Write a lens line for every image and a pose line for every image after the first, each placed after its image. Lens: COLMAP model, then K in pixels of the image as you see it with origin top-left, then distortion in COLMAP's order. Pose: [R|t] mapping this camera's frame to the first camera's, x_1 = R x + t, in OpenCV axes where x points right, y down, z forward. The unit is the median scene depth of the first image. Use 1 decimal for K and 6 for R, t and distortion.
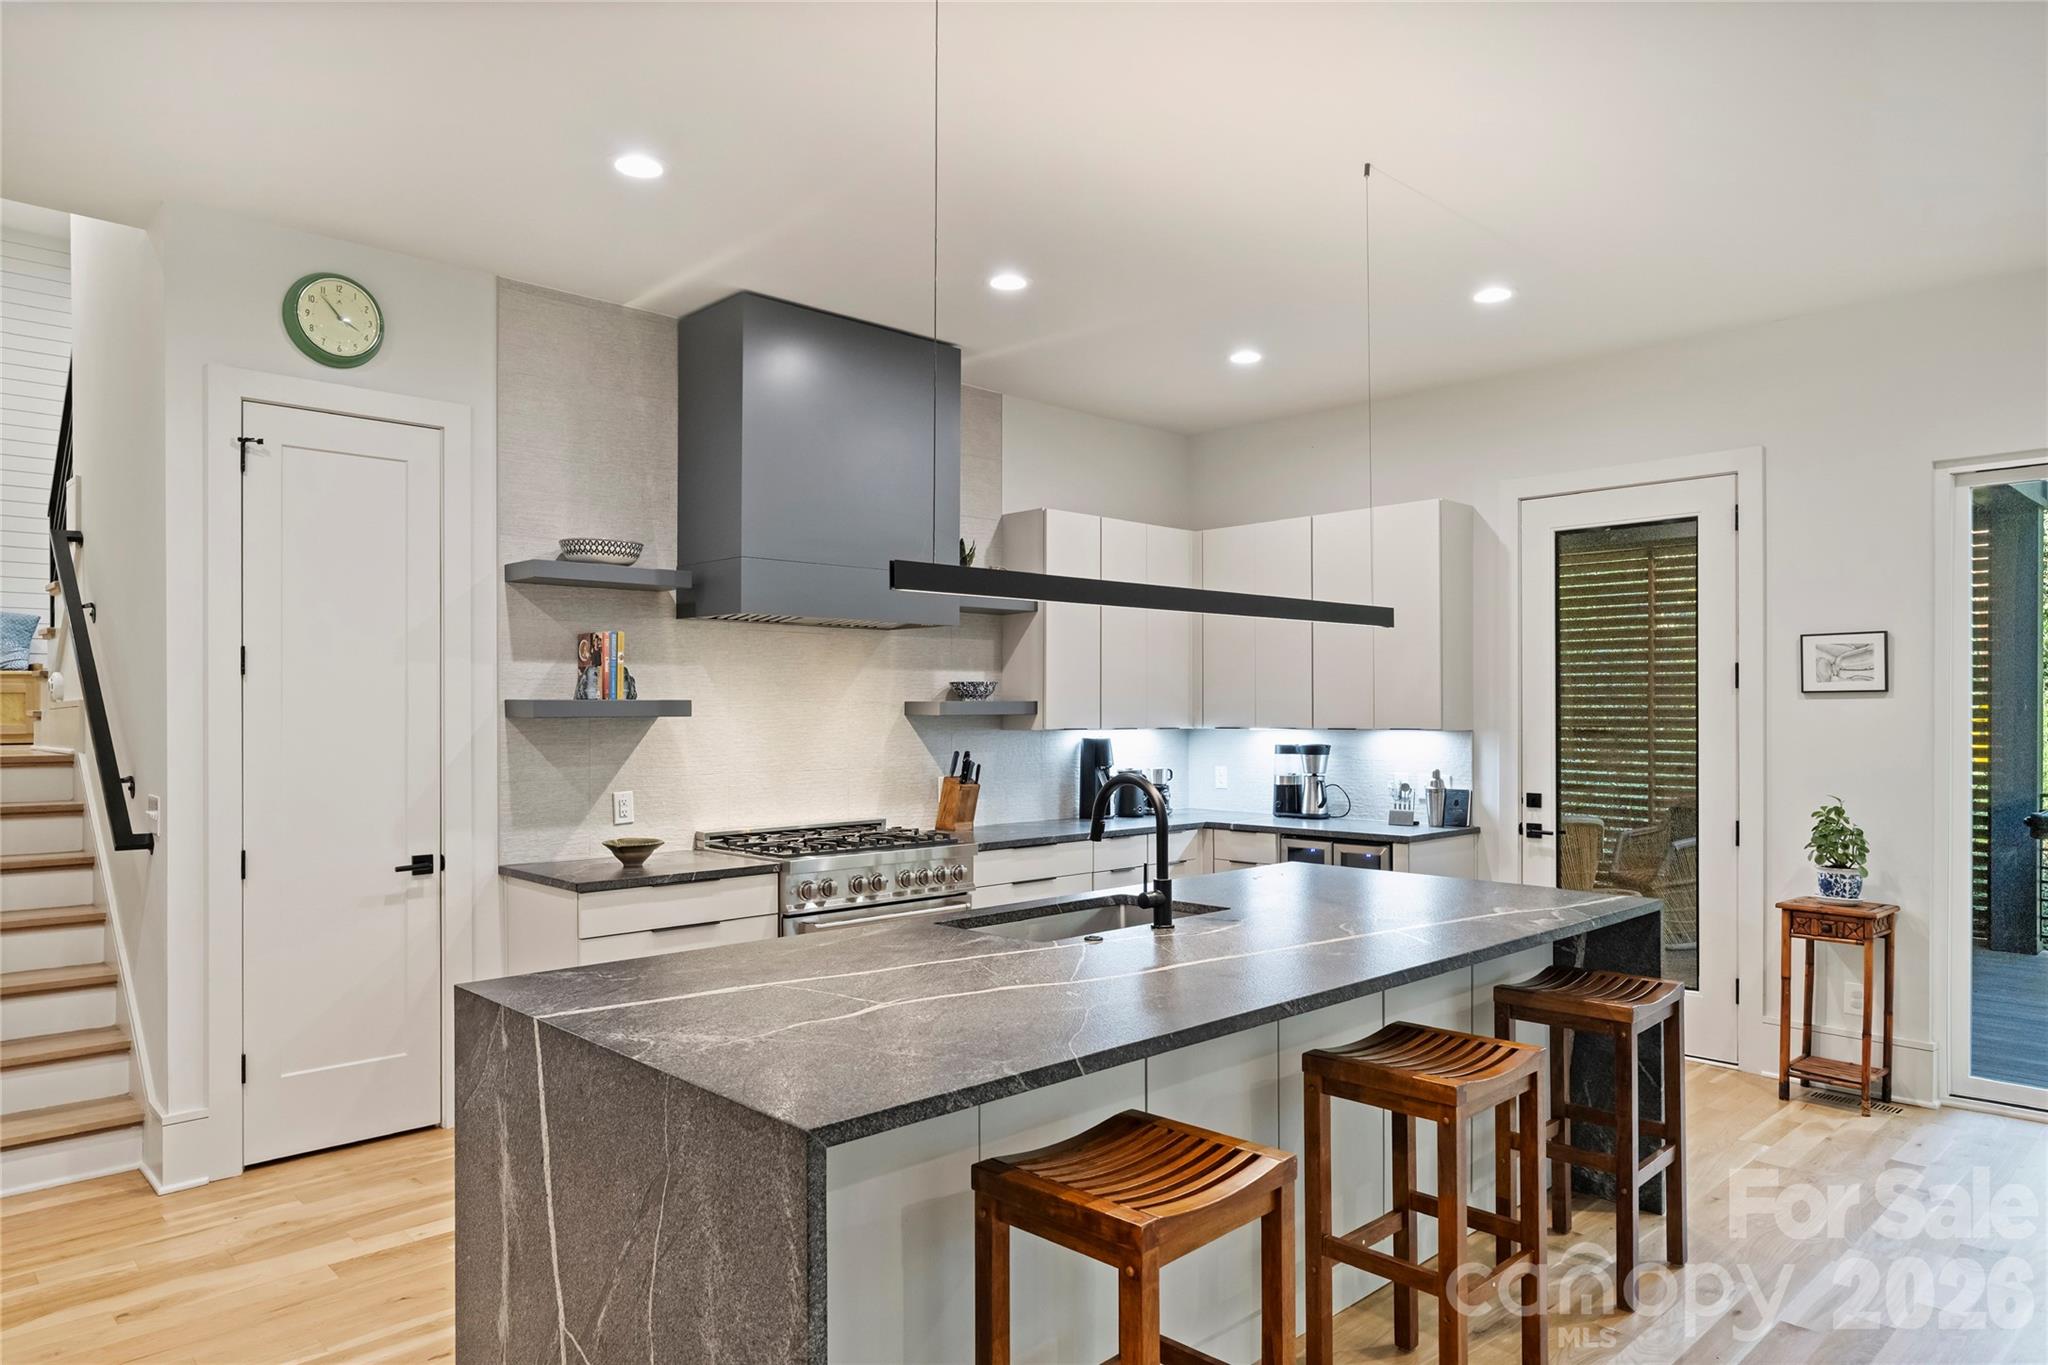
lens RADIAL K [[1296.6, 0, 1021.6], [0, 1296.6, 698.0], [0, 0, 1]] dist [-0.005484, -0.000916]
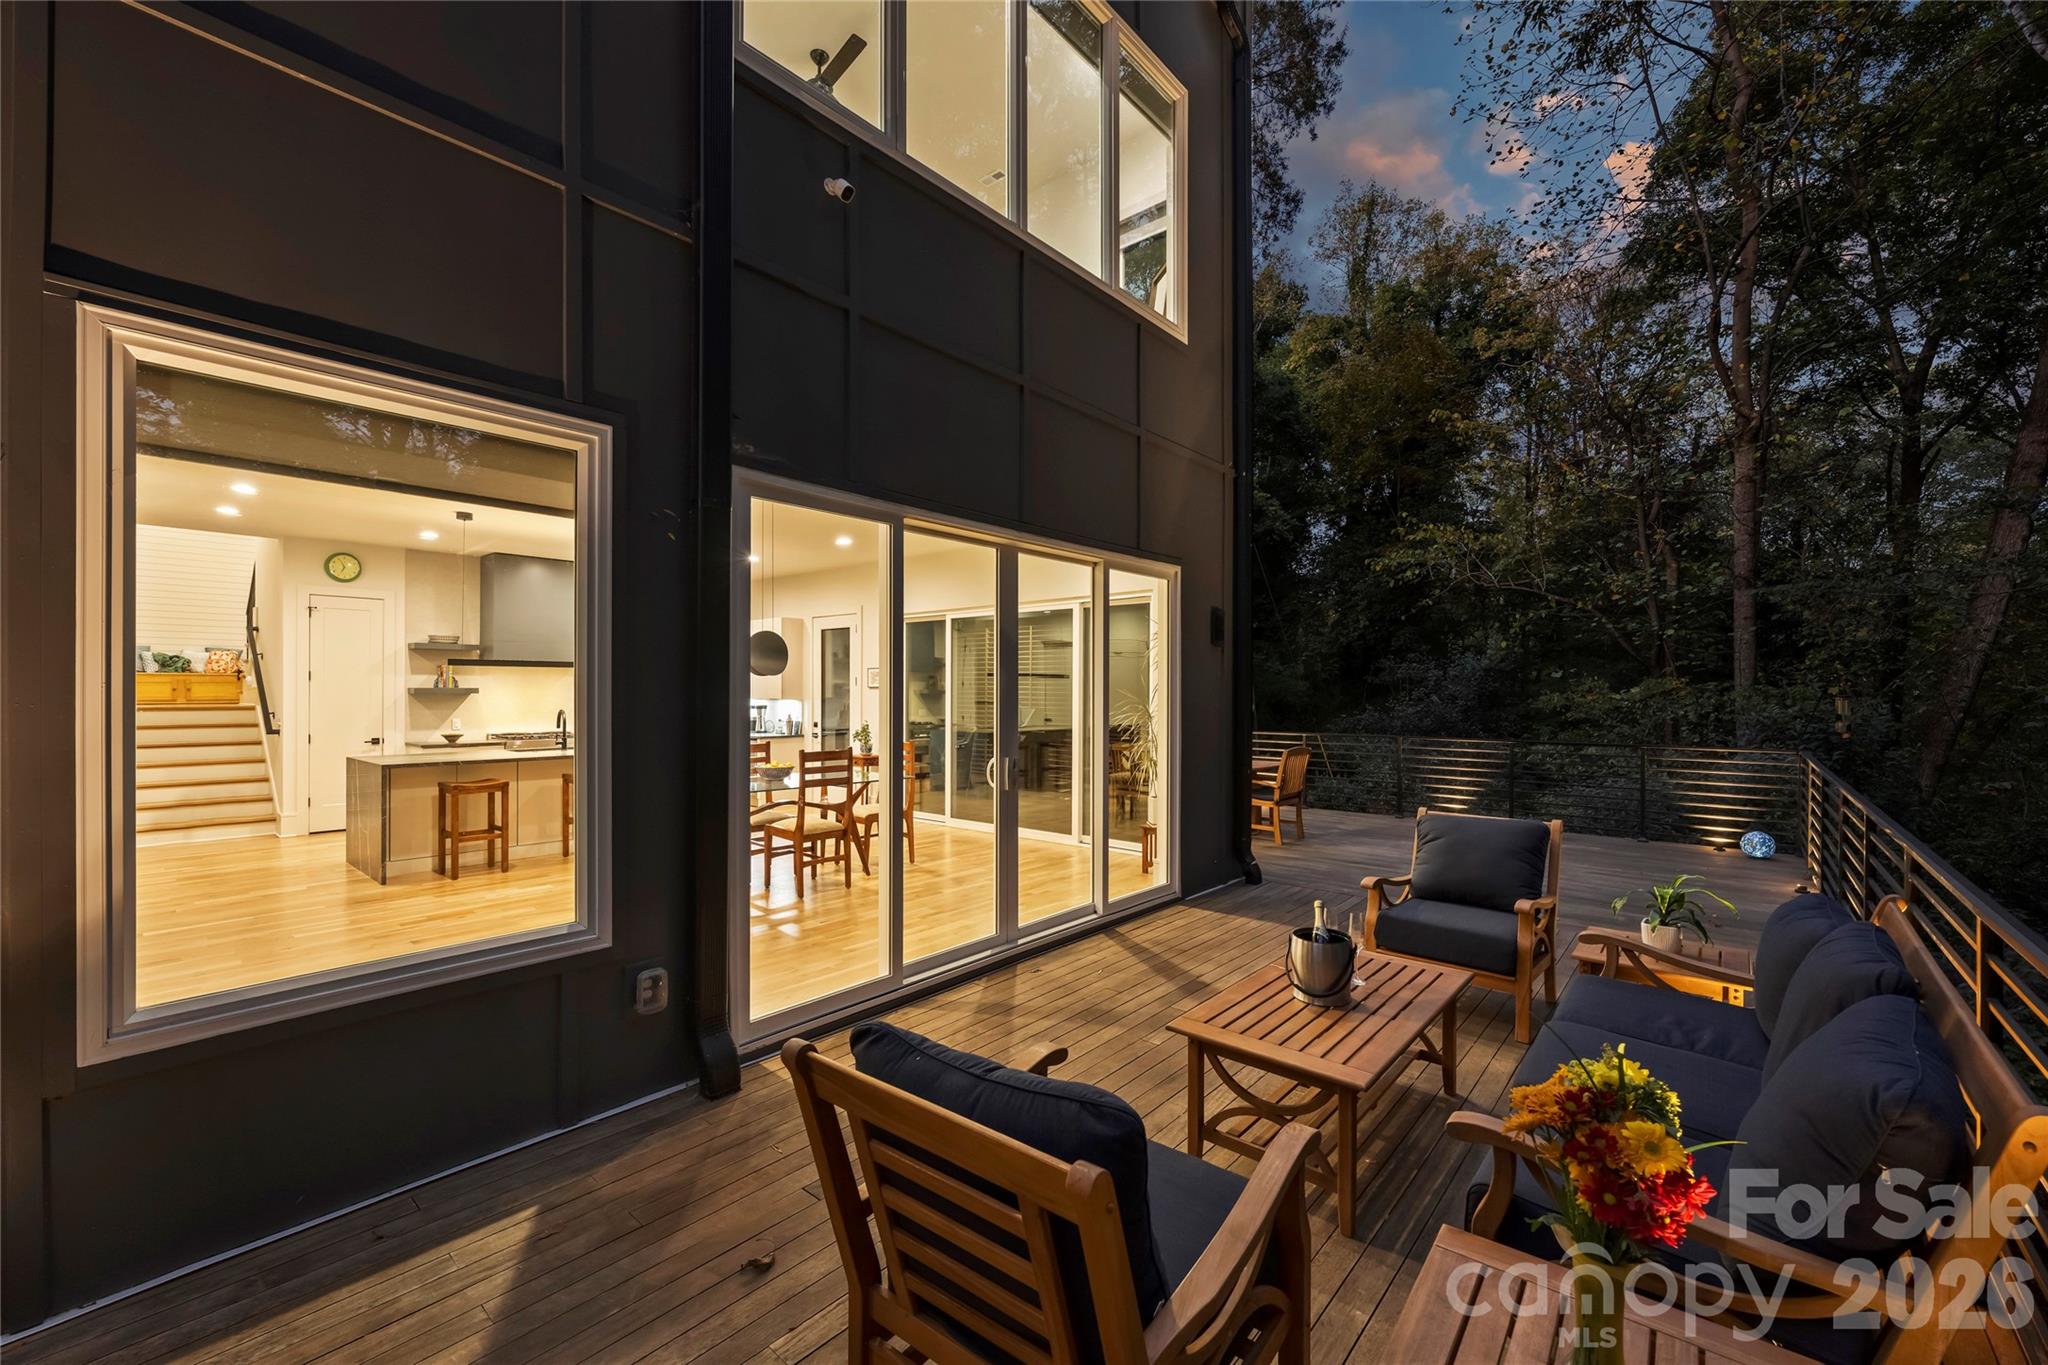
lens RADIAL K [[834.2, 0, 1018.6], [0, 834.2, 686.5], [0, 0, 1]] dist [0.003761, -0.000133]
pose [[0.995820, 0.003703, 0.091263, 0.805375], [-0.003772, 0.999993, 0.000585, -0.008160], [-0.091260, -0.000927, 0.995827, -1.030280]]
